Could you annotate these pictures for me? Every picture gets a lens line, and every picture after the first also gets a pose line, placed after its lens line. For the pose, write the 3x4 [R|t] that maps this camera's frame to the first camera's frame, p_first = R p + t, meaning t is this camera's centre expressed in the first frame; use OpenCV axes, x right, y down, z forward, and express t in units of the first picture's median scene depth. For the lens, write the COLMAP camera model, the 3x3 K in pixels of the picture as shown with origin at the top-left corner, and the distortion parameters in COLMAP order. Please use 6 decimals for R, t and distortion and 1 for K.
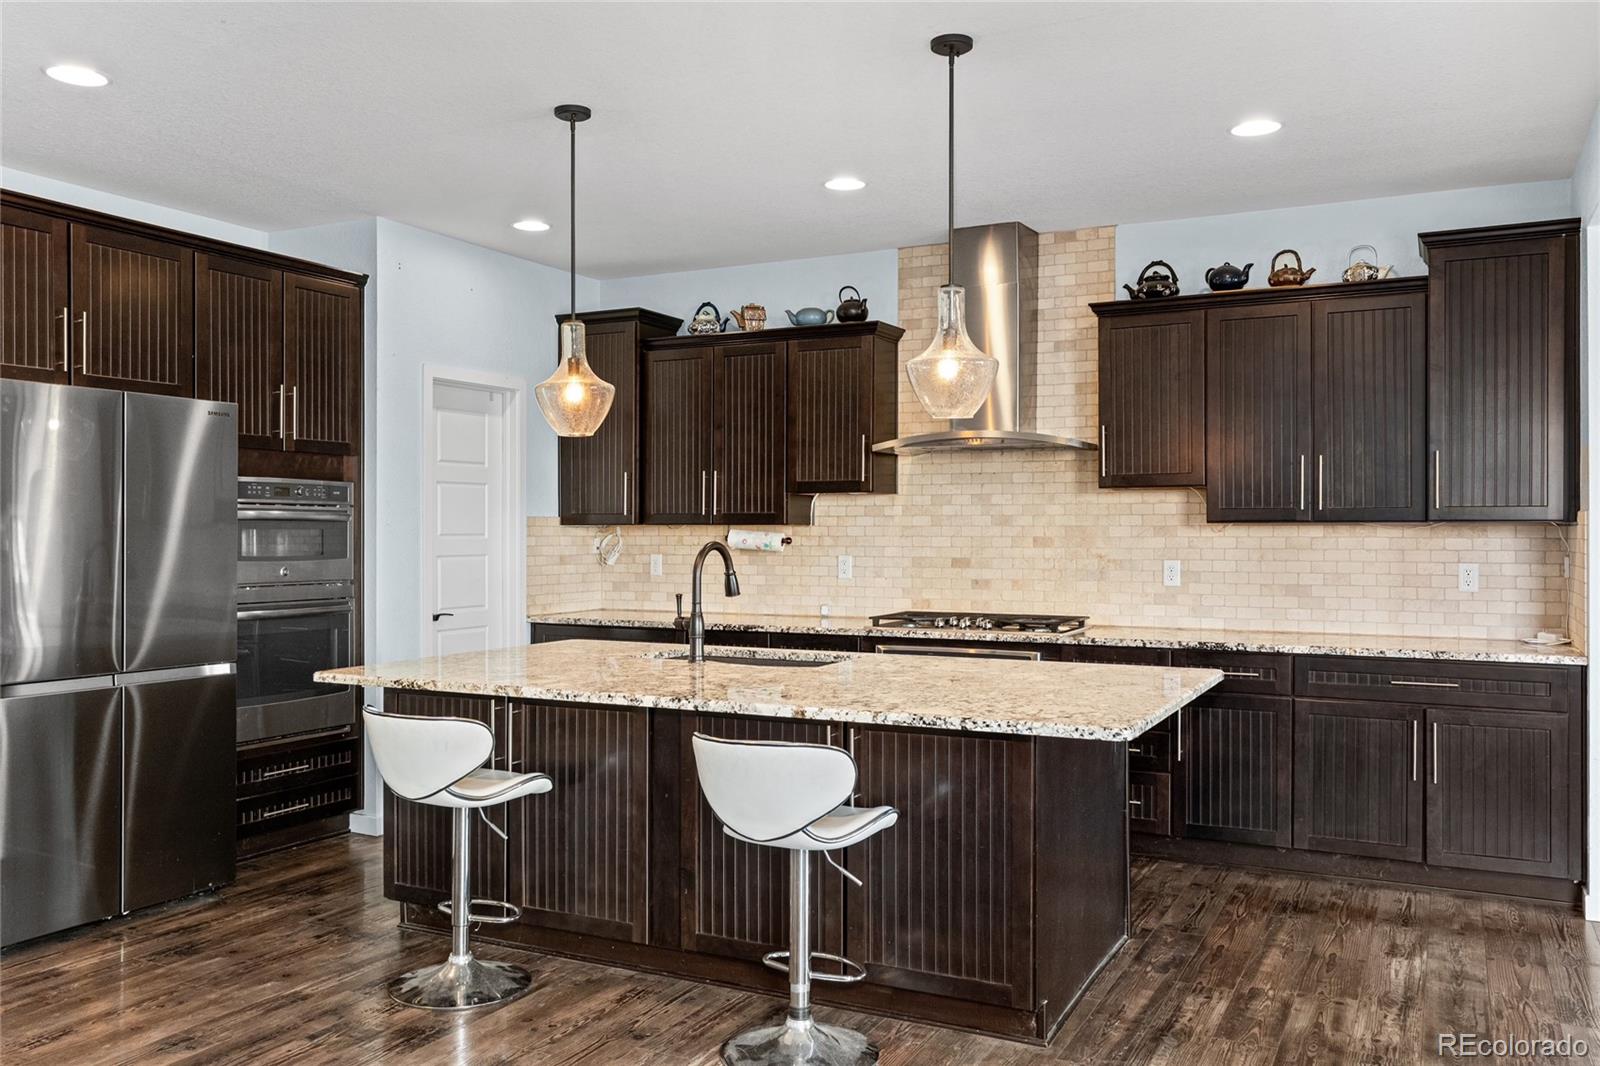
lens RADIAL K [[1296.1, 0, 796.3], [0, 1296.1, 534.4], [0, 0, 1]] dist [-0.010452, 0.034792]
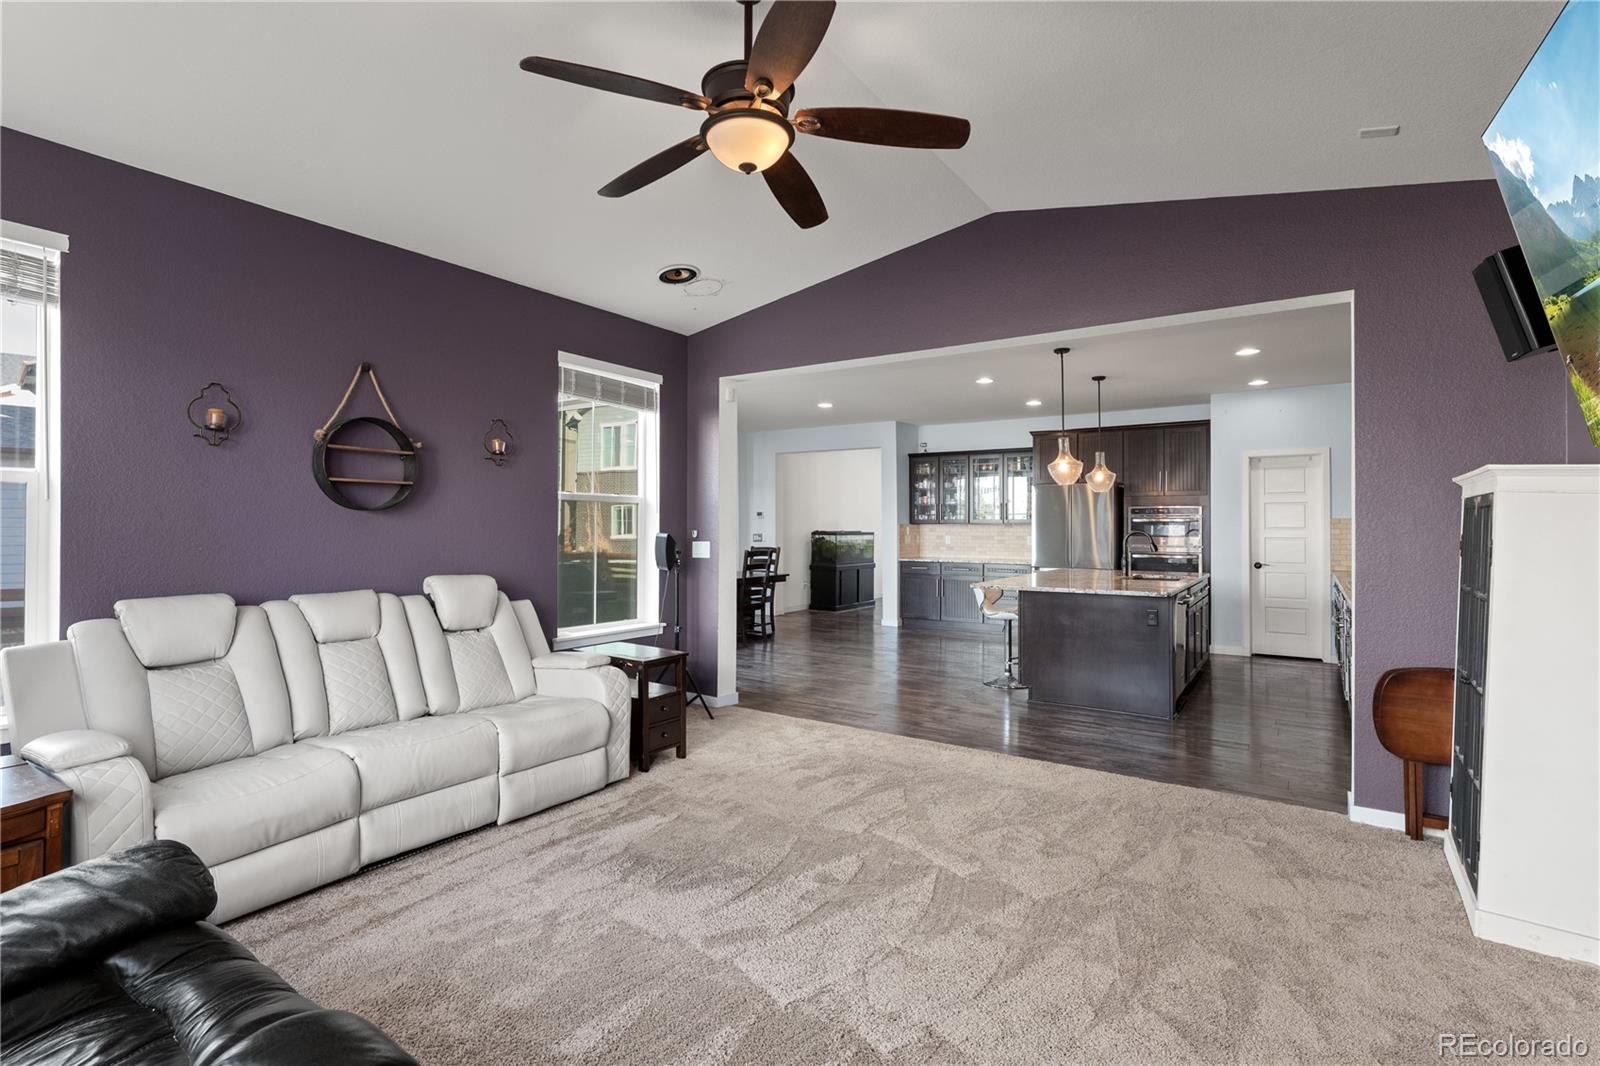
lens RADIAL K [[762.7, 0, 793.1], [0, 762.7, 519.0], [0, 0, 1]] dist [-0.002602, 0.001217]
pose [[-0.138957, -0.009817, -0.990250, 1.394848], [-0.003321, 0.999950, -0.009447, 0.000787], [0.990293, 0.001976, -0.138983, 0.506520]]
